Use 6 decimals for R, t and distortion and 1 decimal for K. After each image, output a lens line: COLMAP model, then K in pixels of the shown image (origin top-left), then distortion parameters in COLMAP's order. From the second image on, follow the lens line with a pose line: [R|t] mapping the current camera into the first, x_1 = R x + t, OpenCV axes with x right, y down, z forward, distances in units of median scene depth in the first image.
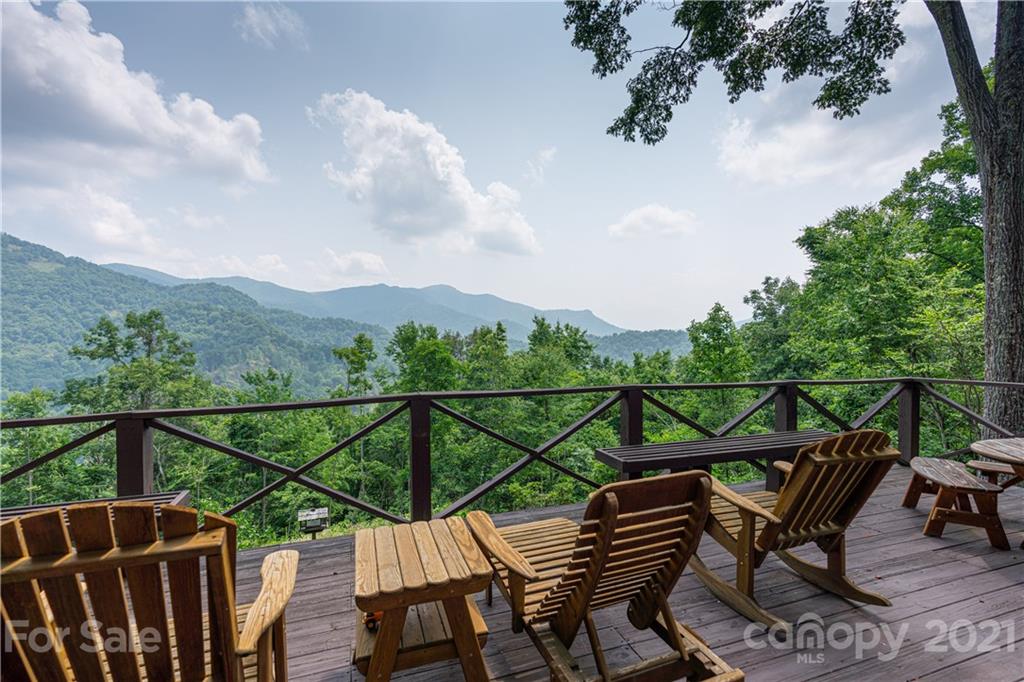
lens RADIAL K [[458.8, 0, 506.4], [0, 458.8, 343.1], [0, 0, 1]] dist [-0.008114, 0.003271]
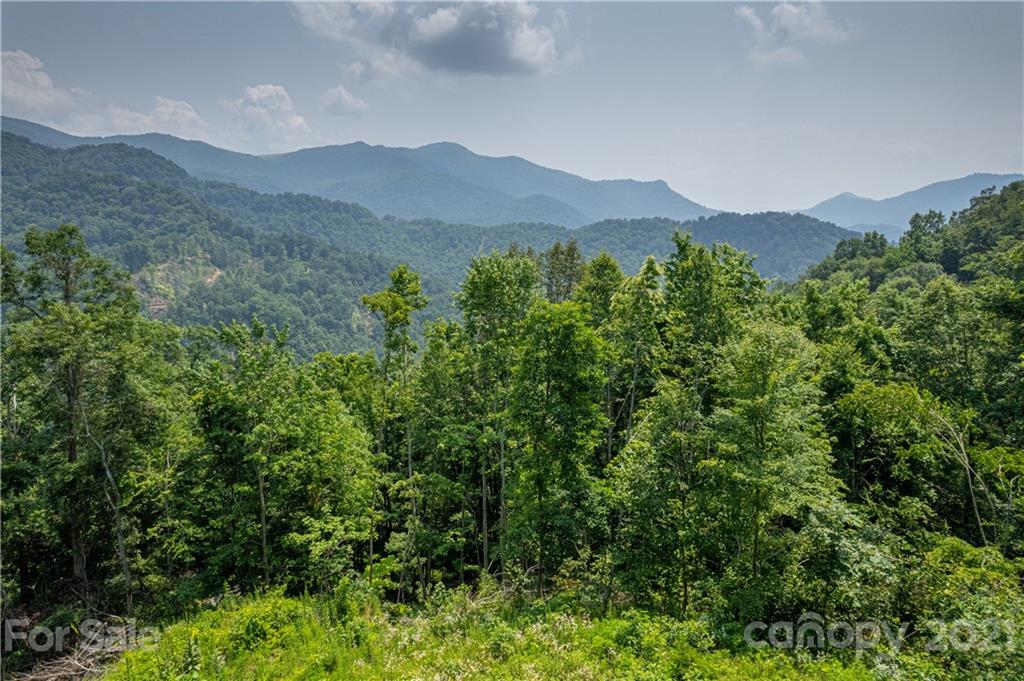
lens RADIAL K [[654.8, 0, 509.8], [0, 654.8, 359.0], [0, 0, 1]] dist [-0.040874, 0.030907]
pose [[0.998850, 0.013122, -0.046122, -0.203500], [-0.003960, 0.981115, 0.193384, -0.105265], [0.047789, -0.192979, 0.980038, 0.214206]]
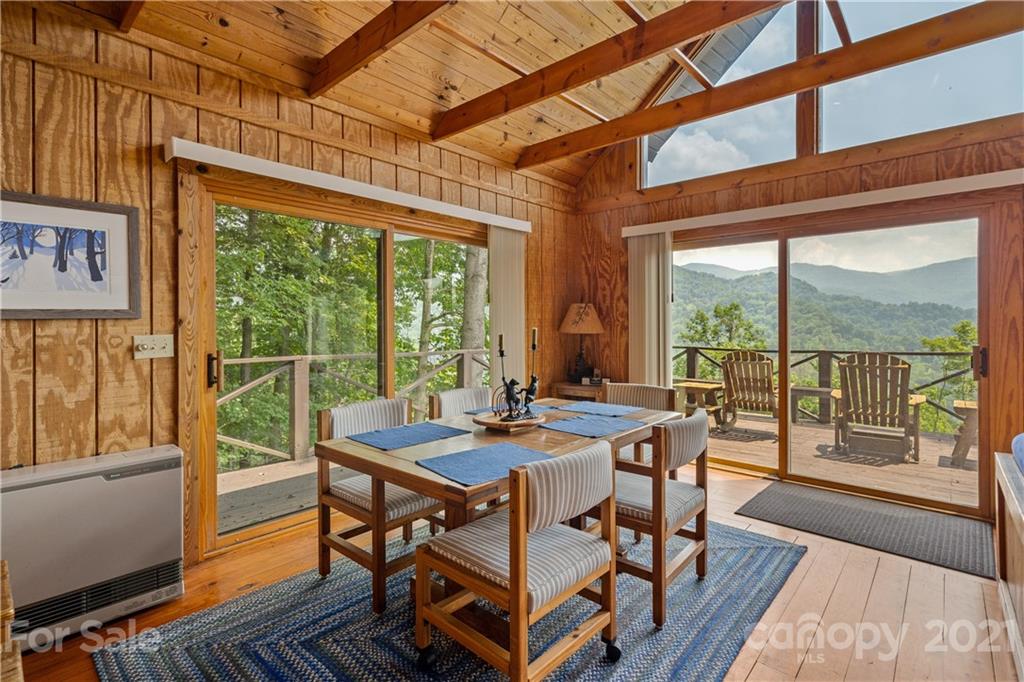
lens RADIAL K [[485.7, 0, 514.0], [0, 485.7, 323.9], [0, 0, 1]] dist [0.003962, 0.000455]
pose [[0.493830, -0.000674, -0.869558, 0.057585], [-0.016460, 0.999813, -0.010123, 0.008206], [0.869403, 0.019312, 0.493727, -0.173643]]
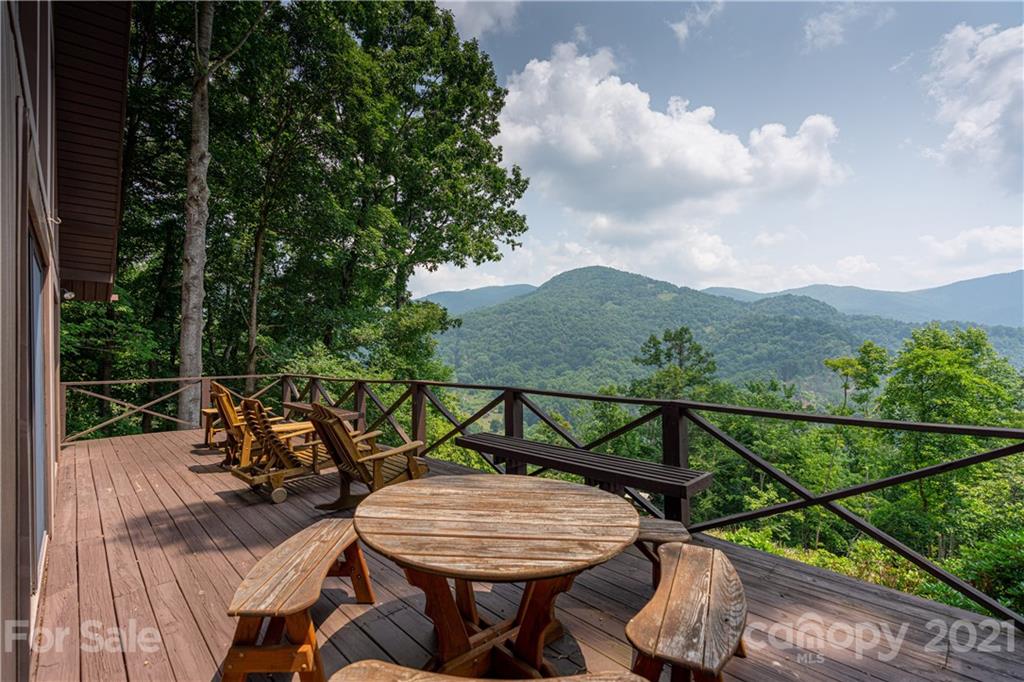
lens RADIAL K [[458.8, 0, 514.6], [0, 458.8, 352.4], [0, 0, 1]] dist [-0.008114, 0.003271]
pose [[0.439058, -0.002266, -0.898456, 0.224967], [0.000437, 0.999997, -0.002308, -0.000085], [0.898459, 0.000621, 0.439057, 0.082595]]
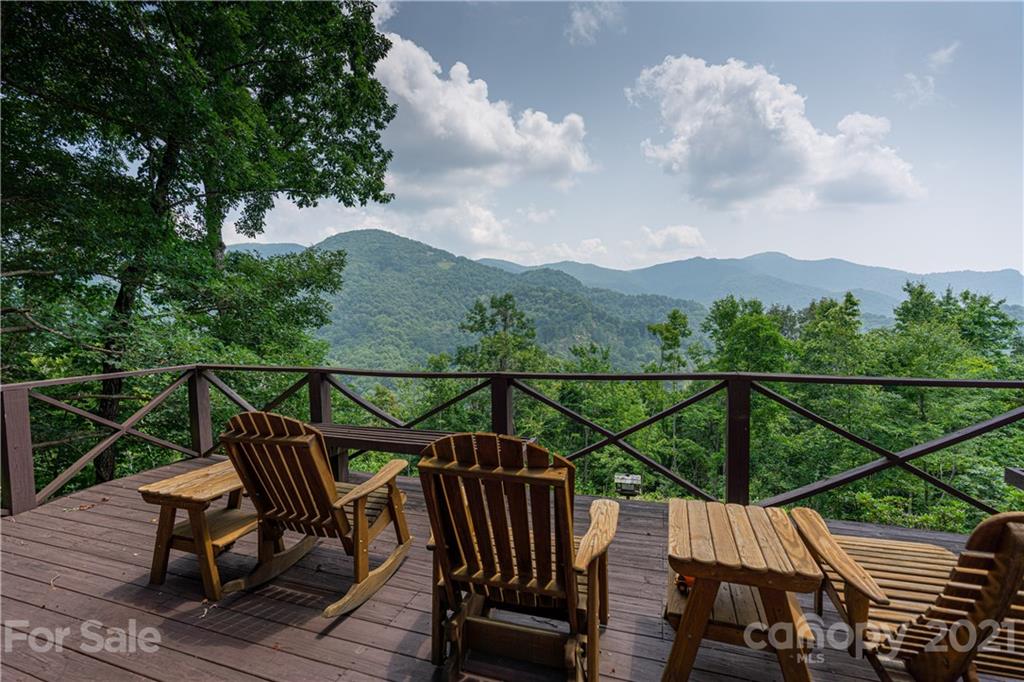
lens RADIAL K [[458.8, 0, 508.9], [0, 458.8, 347.2], [0, 0, 1]] dist [-0.008114, 0.003271]
pose [[0.793465, 0.032315, -0.607757, 0.000799], [0.004803, 0.998226, 0.059346, -0.000305], [0.608596, -0.050008, 0.791903, -0.004073]]
